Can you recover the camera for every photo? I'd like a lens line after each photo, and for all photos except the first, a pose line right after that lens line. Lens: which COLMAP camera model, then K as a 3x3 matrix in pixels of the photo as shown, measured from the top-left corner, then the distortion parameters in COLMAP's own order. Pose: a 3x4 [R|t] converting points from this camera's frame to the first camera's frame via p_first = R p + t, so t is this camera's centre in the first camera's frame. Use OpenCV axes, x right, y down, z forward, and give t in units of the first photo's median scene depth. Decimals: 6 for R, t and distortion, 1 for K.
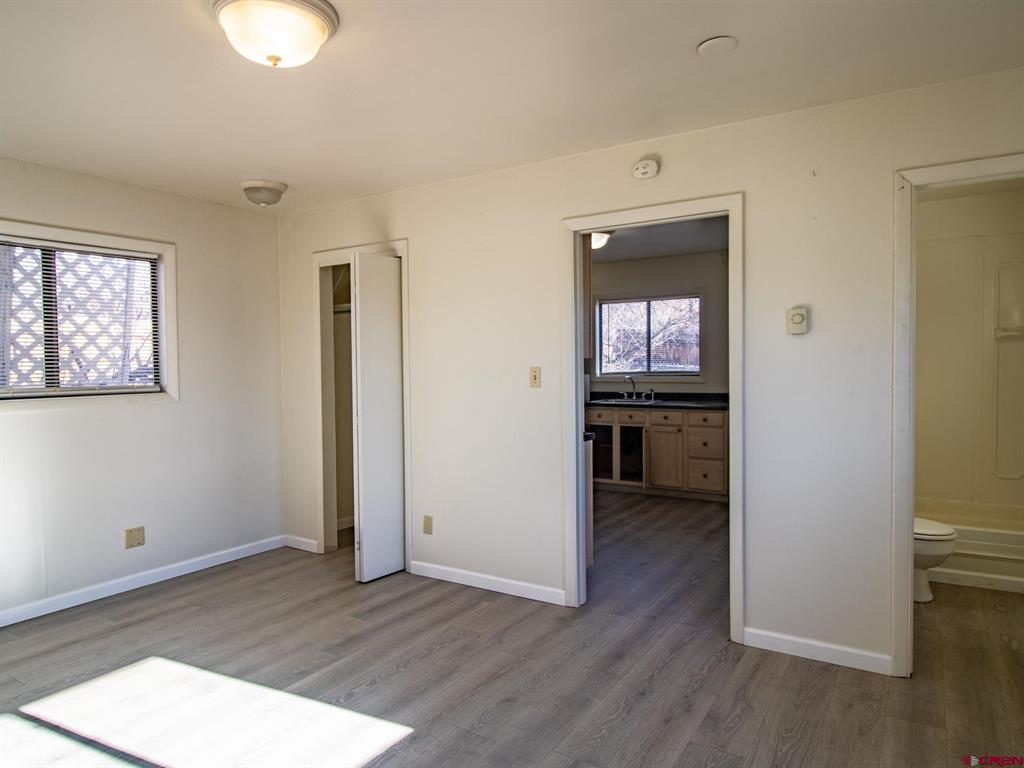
lens RADIAL K [[672.9, 0, 509.5], [0, 672.9, 390.9], [0, 0, 1]] dist [-0.003405, -0.002569]
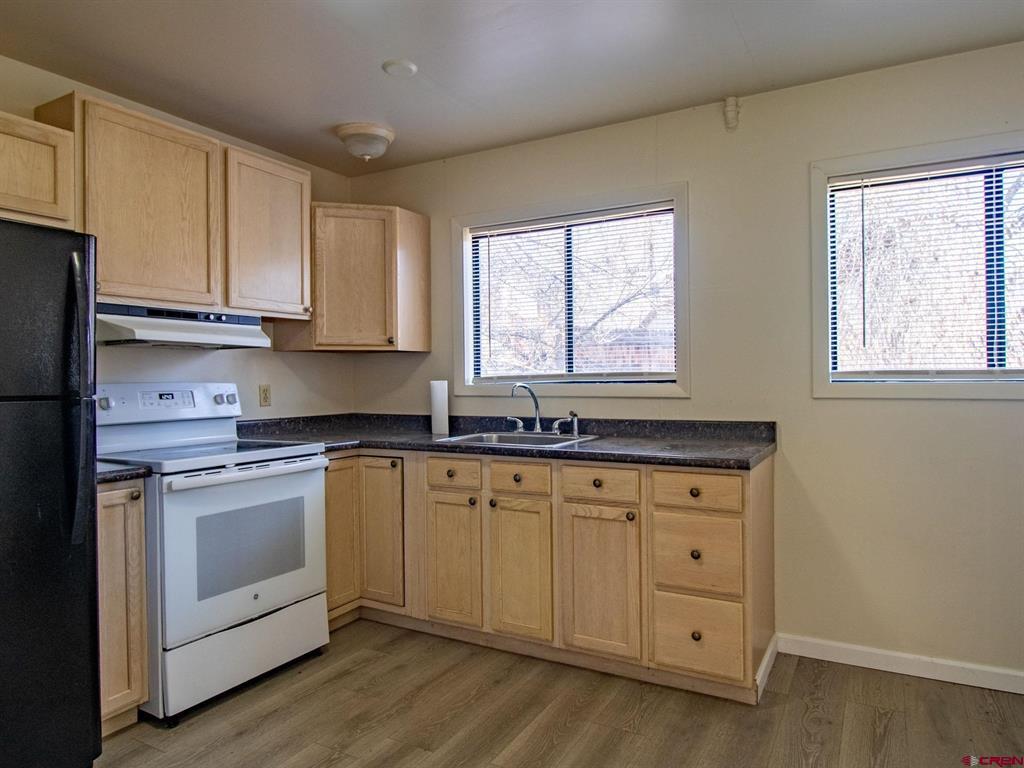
lens RADIAL K [[672.9, 0, 511.8], [0, 672.9, 380.3], [0, 0, 1]] dist [-0.003405, -0.002569]
pose [[0.998699, -0.001185, 0.050974, 0.146615], [0.002905, 0.999428, -0.033682, -0.008357], [-0.050905, 0.033786, 0.998132, 0.545702]]
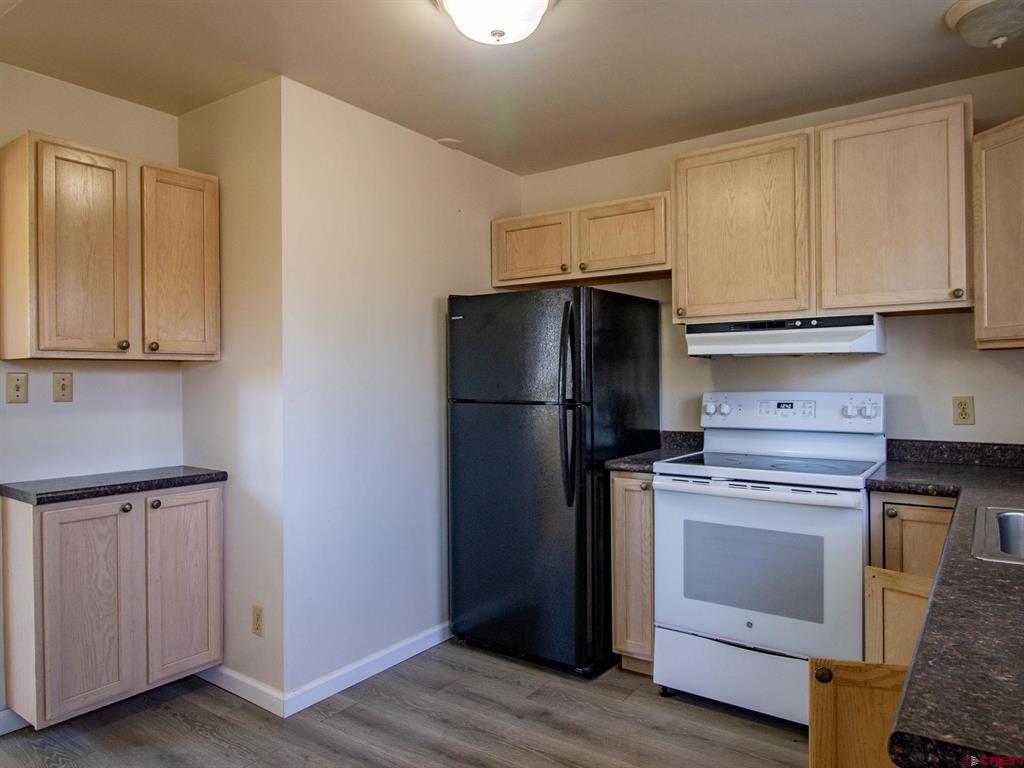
lens RADIAL K [[672.9, 0, 512.5], [0, 672.9, 378.5], [0, 0, 1]] dist [-0.003405, -0.002569]
pose [[-0.054895, 0.009502, -0.998447, 0.362628], [-0.025968, 0.999603, 0.010941, -0.028315], [0.998154, 0.026528, -0.054627, 0.804763]]
